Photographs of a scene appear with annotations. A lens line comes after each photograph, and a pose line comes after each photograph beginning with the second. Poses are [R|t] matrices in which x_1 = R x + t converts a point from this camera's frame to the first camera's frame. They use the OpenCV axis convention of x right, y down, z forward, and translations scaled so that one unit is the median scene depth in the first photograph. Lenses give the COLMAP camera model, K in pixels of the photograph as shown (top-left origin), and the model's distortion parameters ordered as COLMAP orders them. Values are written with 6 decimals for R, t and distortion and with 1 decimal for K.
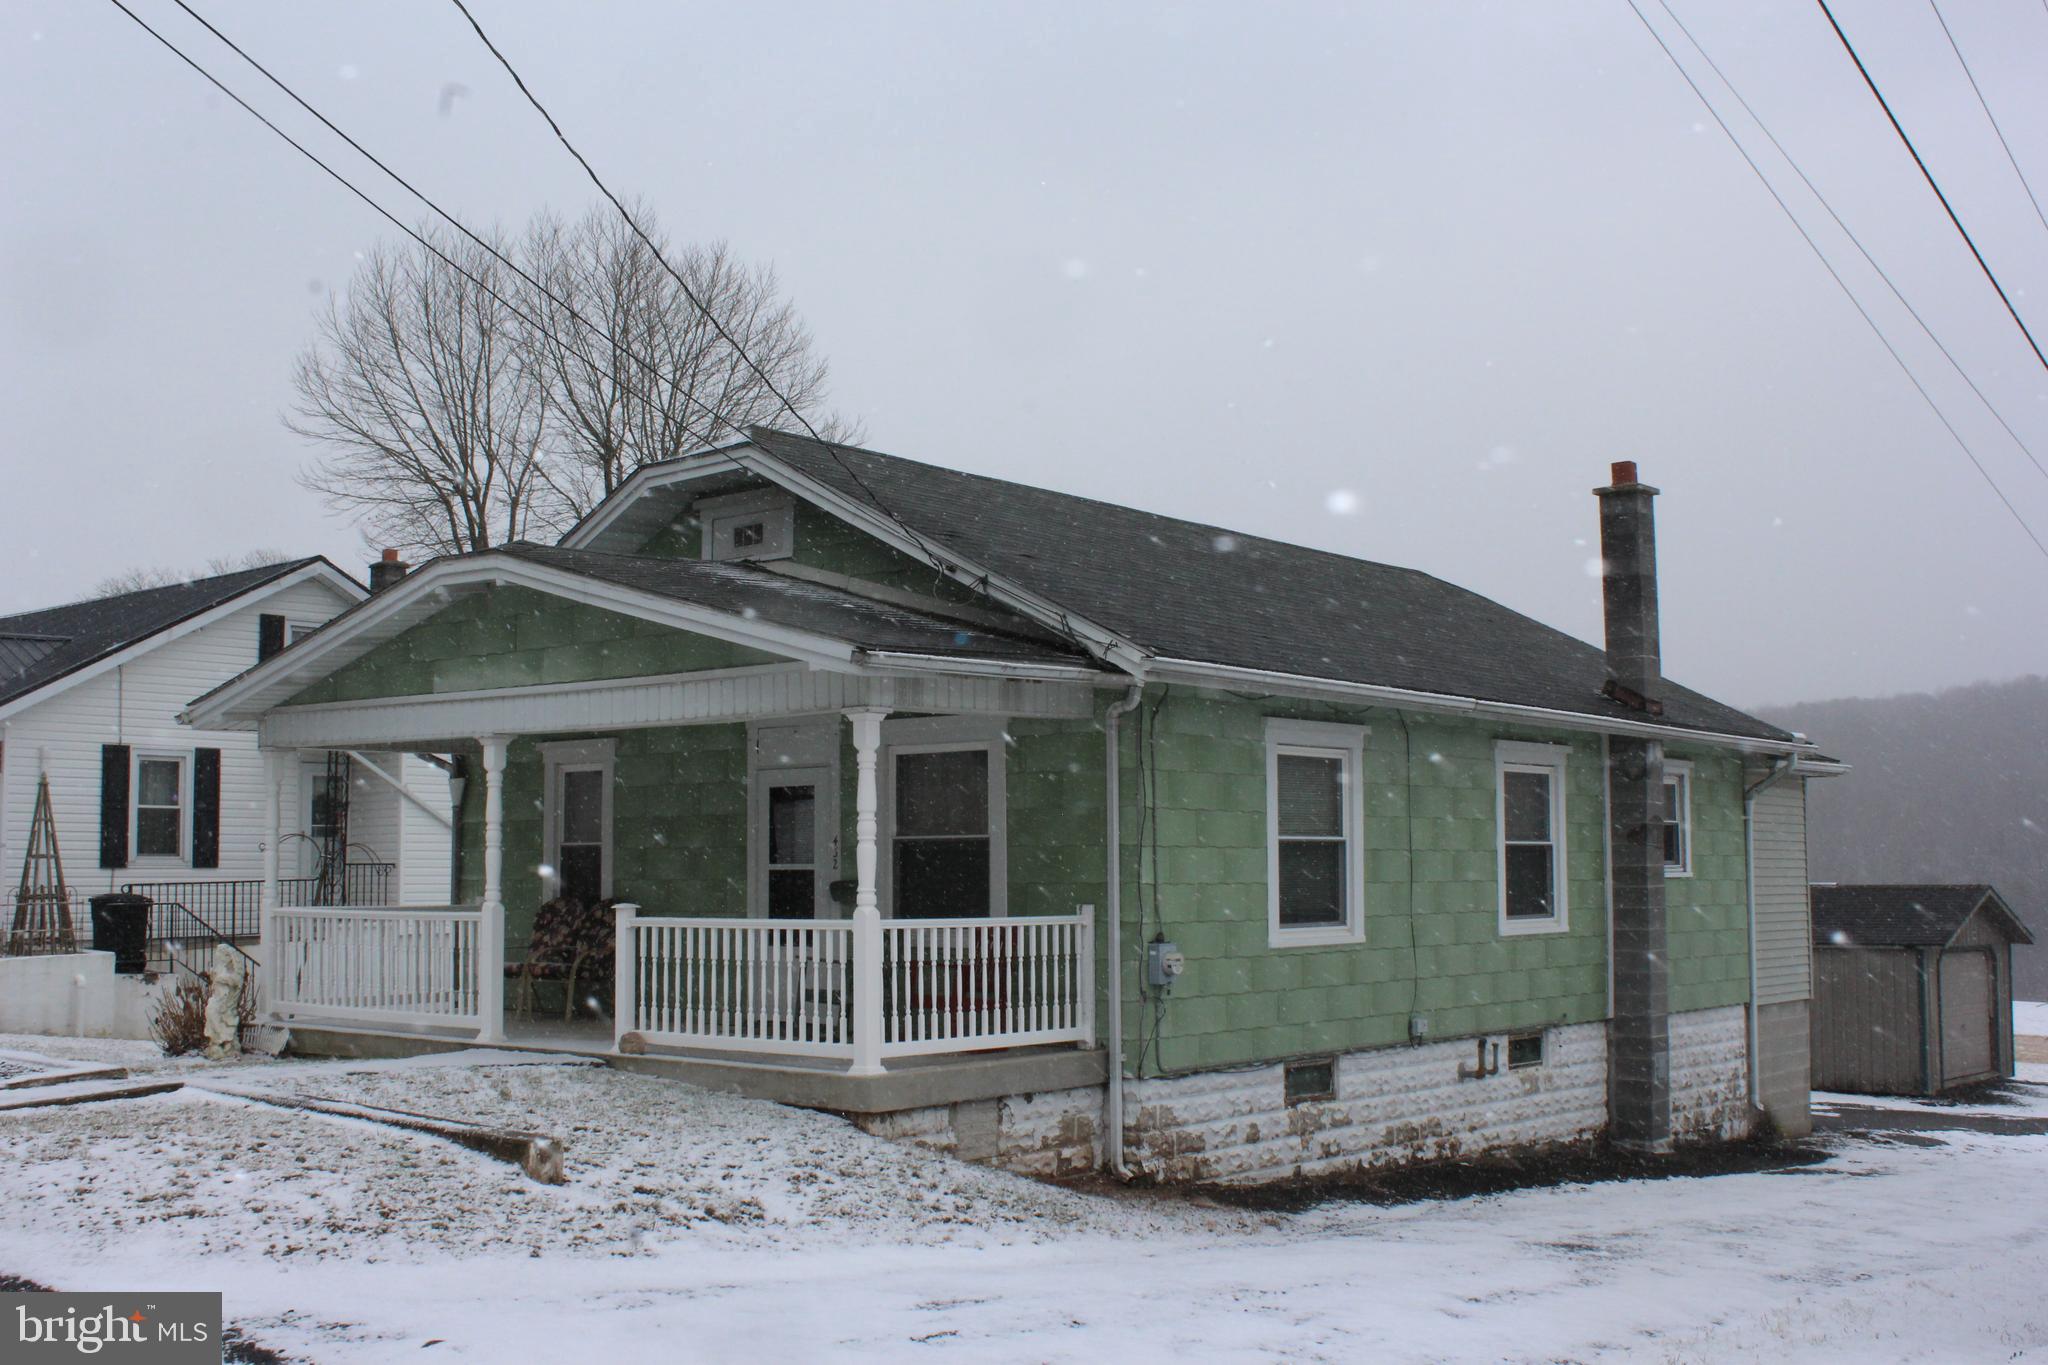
lens RADIAL K [[2110.6, 0, 1024.7], [0, 2110.6, 688.8], [0, 0, 1]] dist [0.011485, 0.000000]
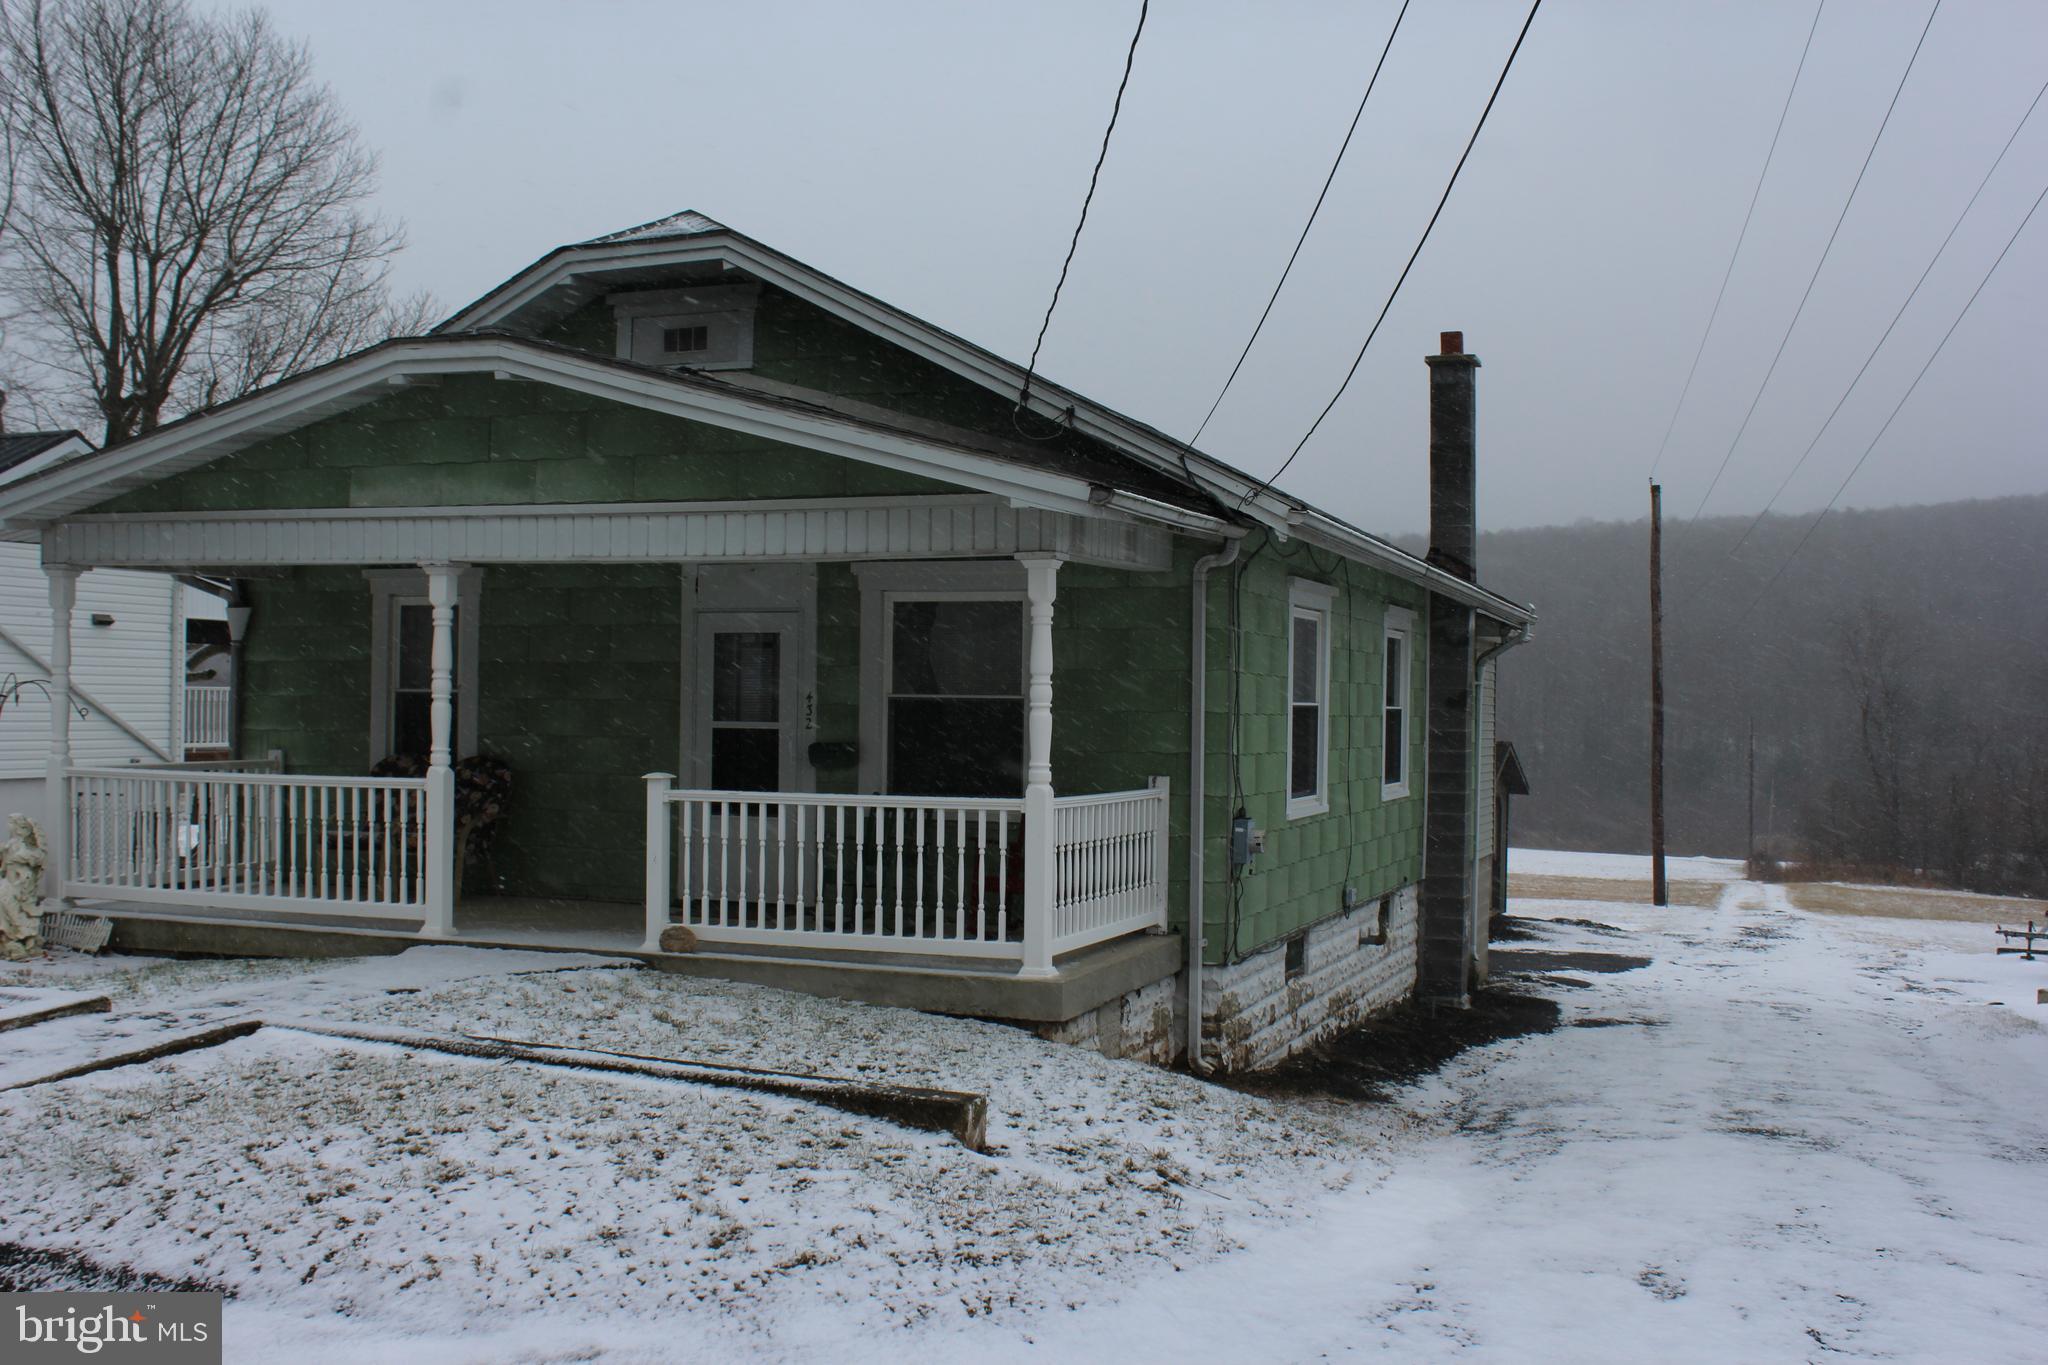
lens RADIAL K [[2037.7, 0, 1021.2], [0, 2037.7, 673.9], [0, 0, 1]] dist [-0.056191, 0.000000]
pose [[0.940494, 0.021090, 0.339156, -0.309586], [-0.044806, 0.997054, 0.062247, 0.005804], [-0.336844, -0.073740, 0.938668, 0.190634]]
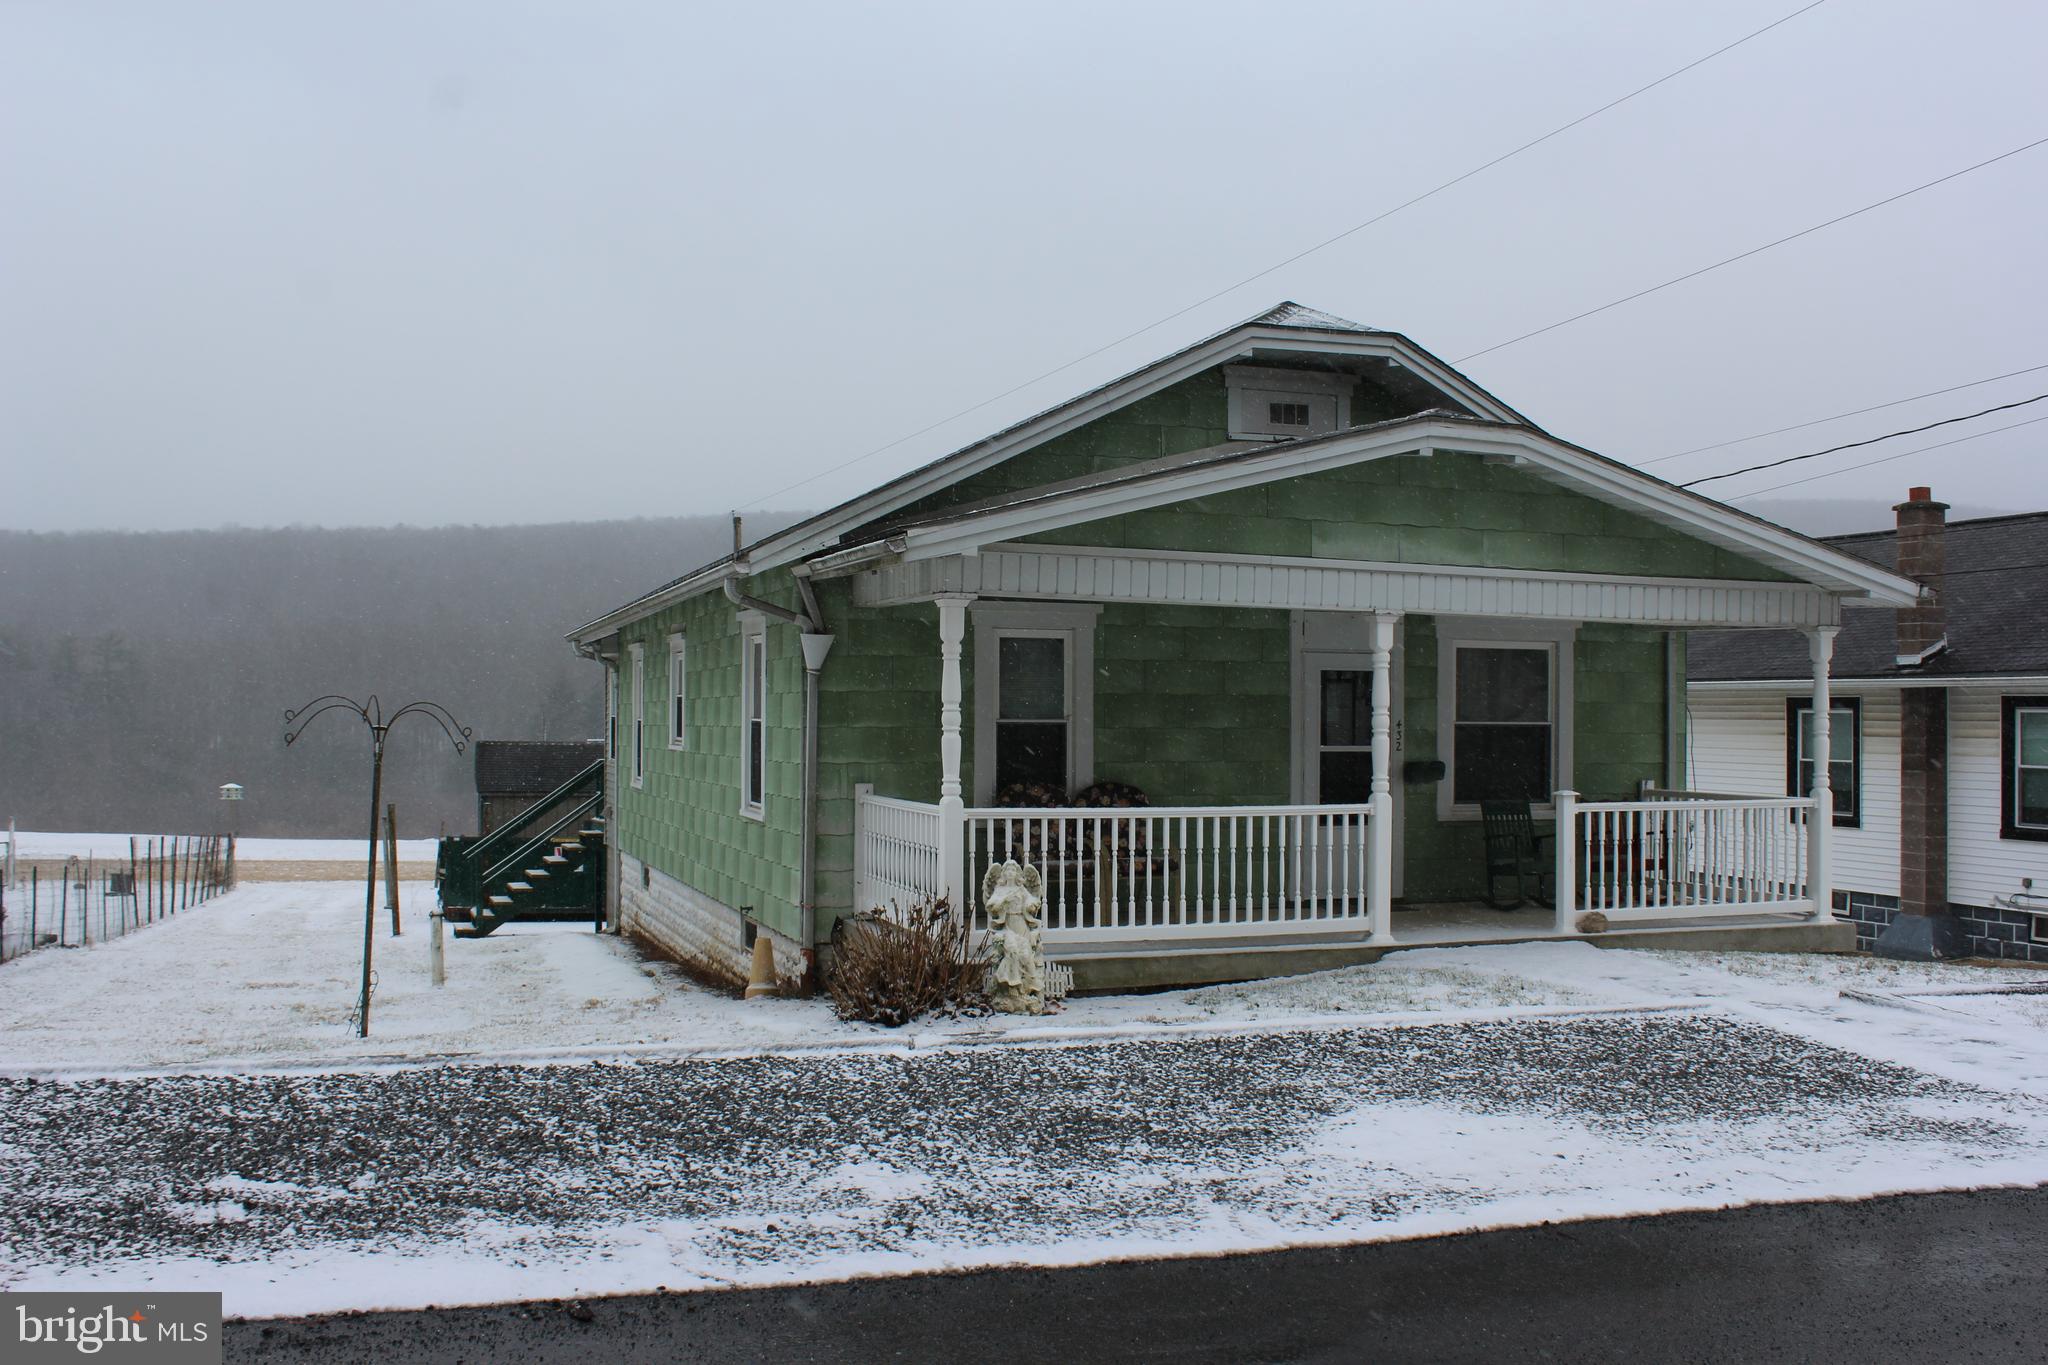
lens RADIAL K [[1842.2, 0, 1026.4], [0, 1842.2, 694.2], [0, 0, 1]] dist [-0.066617, -0.002470]
pose [[0.485229, 0.015242, 0.874254, -1.038438], [-0.082071, 0.996228, 0.028183, 0.048094], [-0.870527, -0.085426, 0.484649, 0.756239]]
